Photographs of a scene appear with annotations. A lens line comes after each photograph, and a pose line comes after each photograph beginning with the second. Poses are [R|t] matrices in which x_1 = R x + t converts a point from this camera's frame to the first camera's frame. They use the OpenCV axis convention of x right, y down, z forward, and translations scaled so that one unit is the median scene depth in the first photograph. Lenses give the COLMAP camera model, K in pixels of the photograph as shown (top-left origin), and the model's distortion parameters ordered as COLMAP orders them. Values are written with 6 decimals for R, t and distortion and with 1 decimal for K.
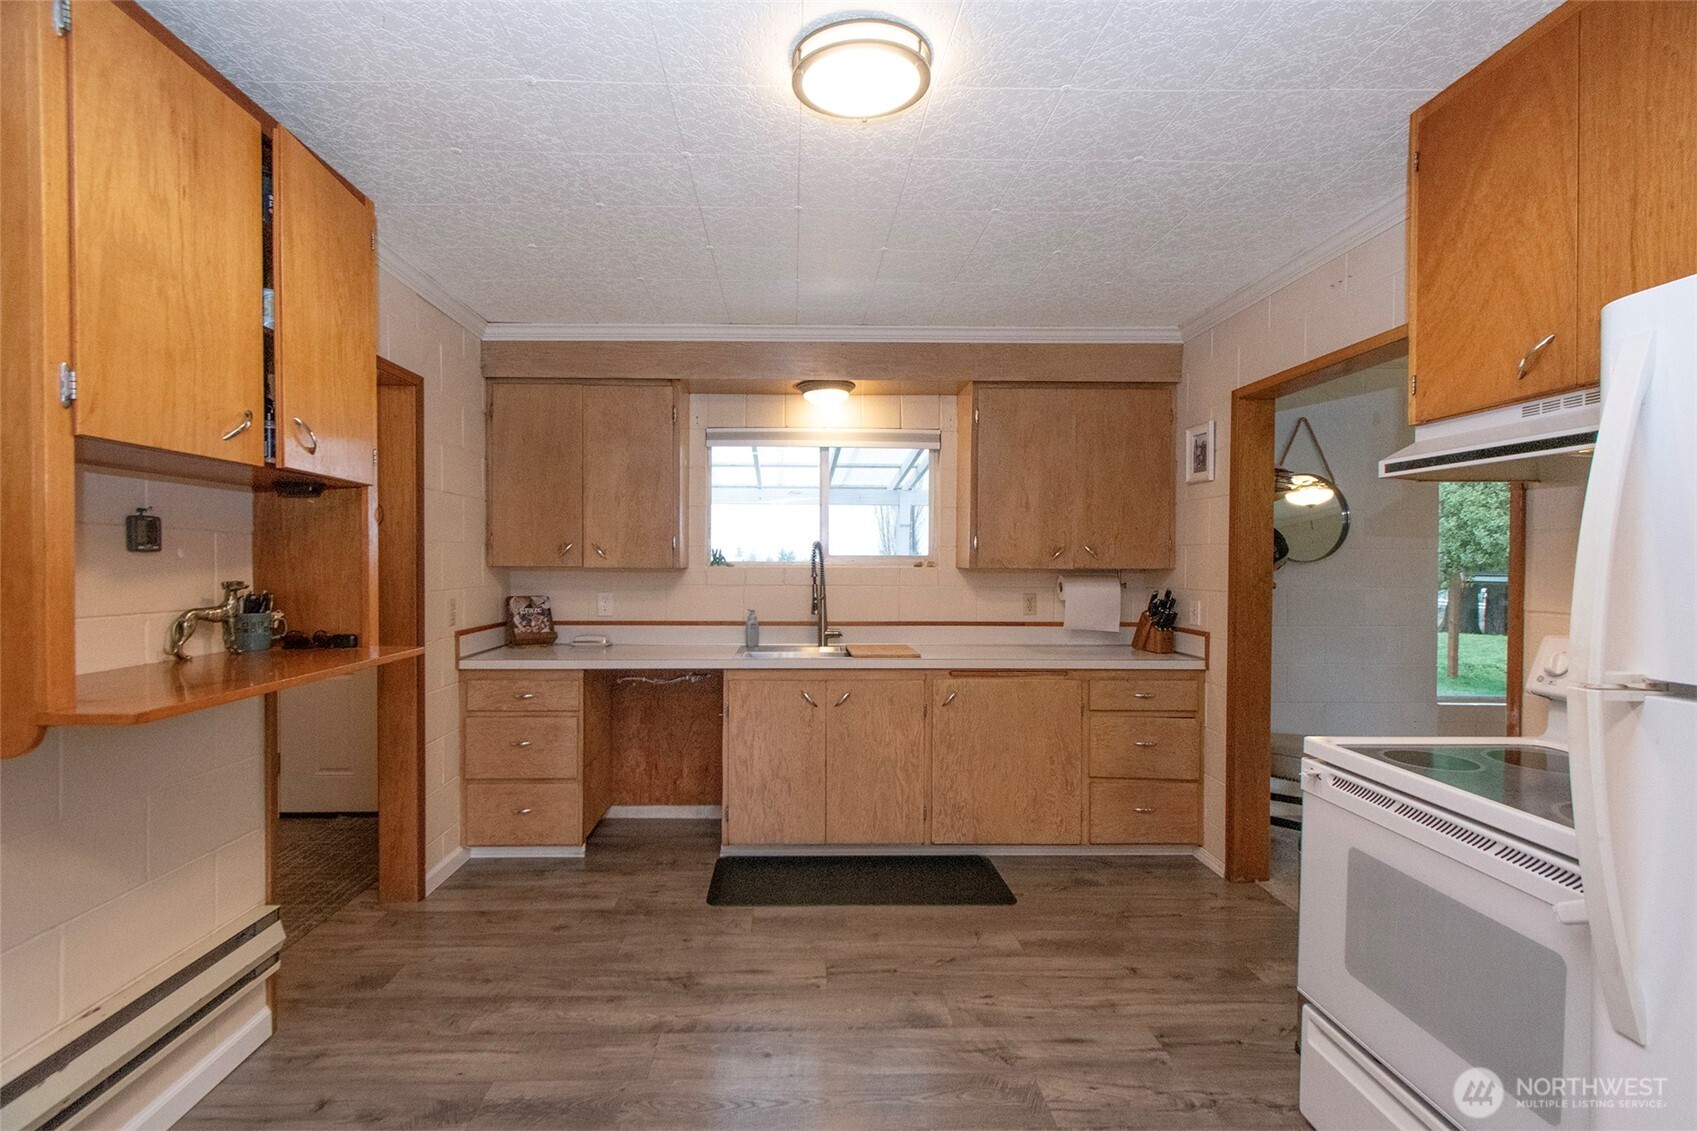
lens RADIAL K [[773.6, 0, 841.0], [0, 773.6, 568.6], [0, 0, 1]] dist [-0.000473, -0.001402]
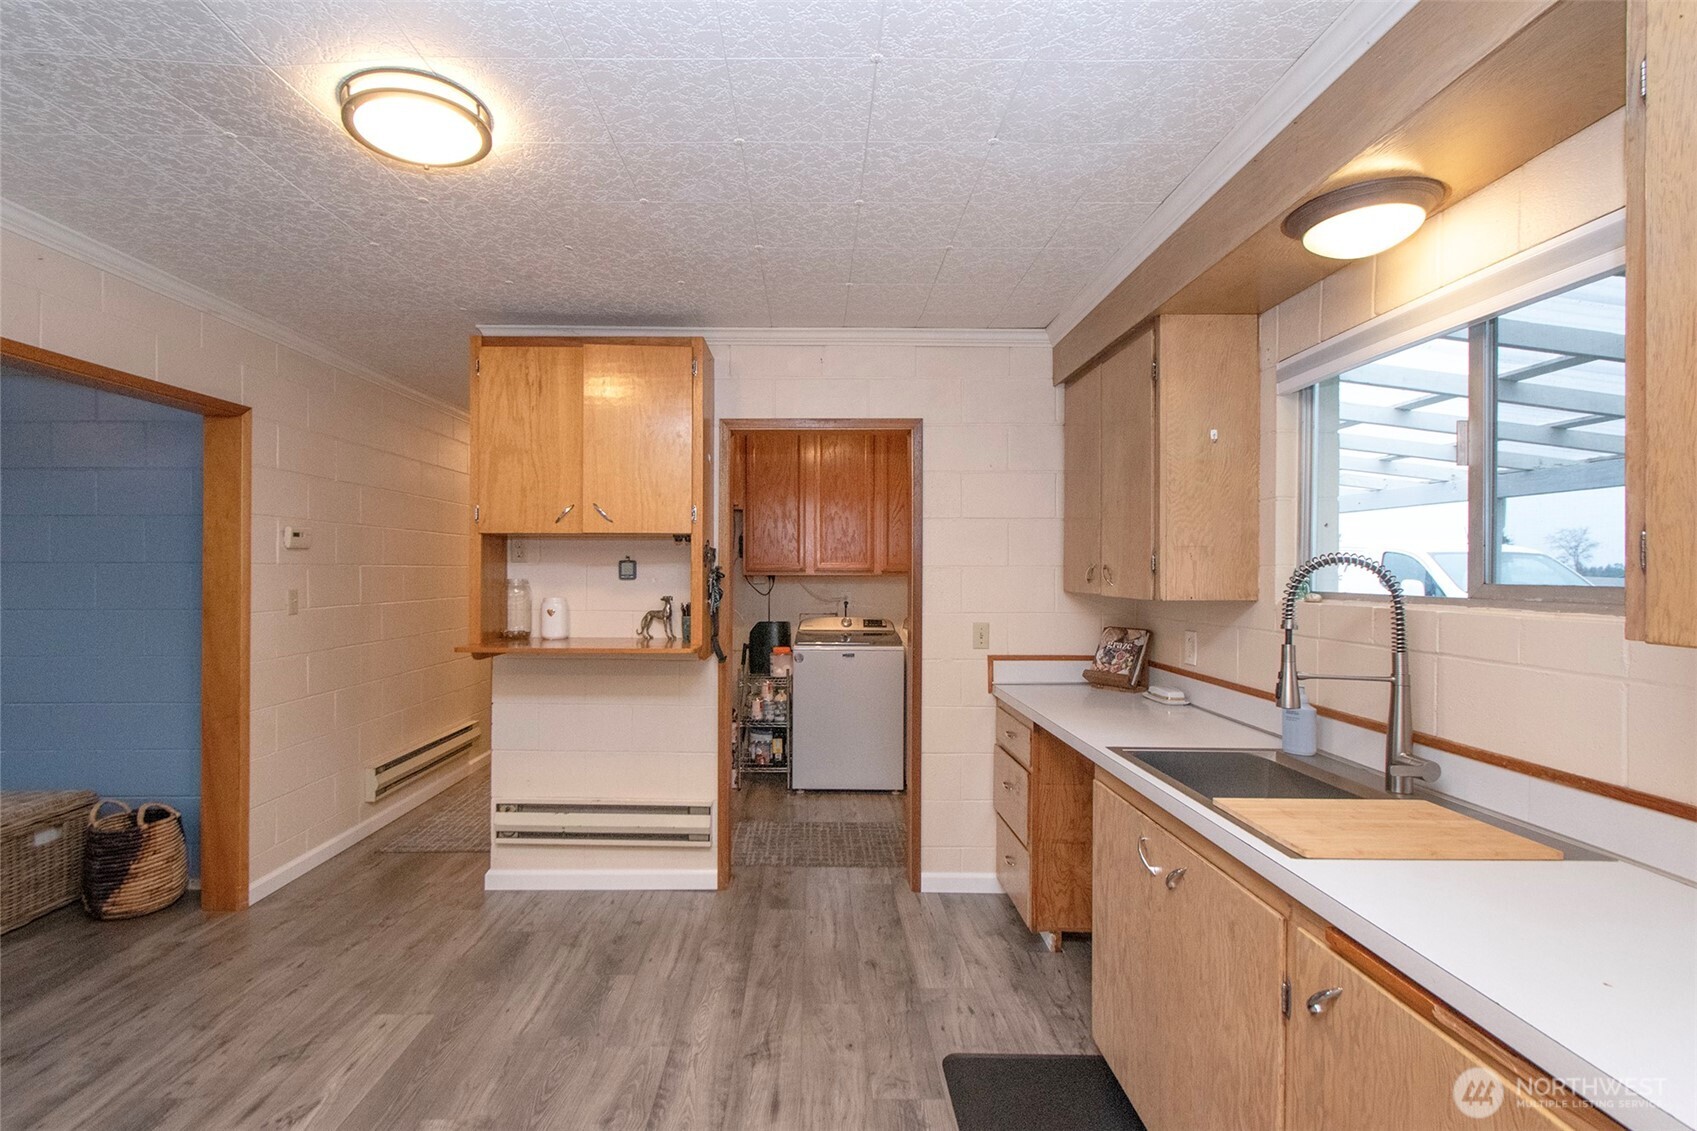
lens RADIAL K [[781.3, 0, 799.0], [0, 781.3, 567.1], [0, 0, 1]] dist [-0.004544, -0.000291]
pose [[-0.076495, -0.007923, -0.997038, 0.560413], [-0.013387, 0.999886, -0.006919, -0.023993], [0.996980, 0.012818, -0.076593, 0.874253]]
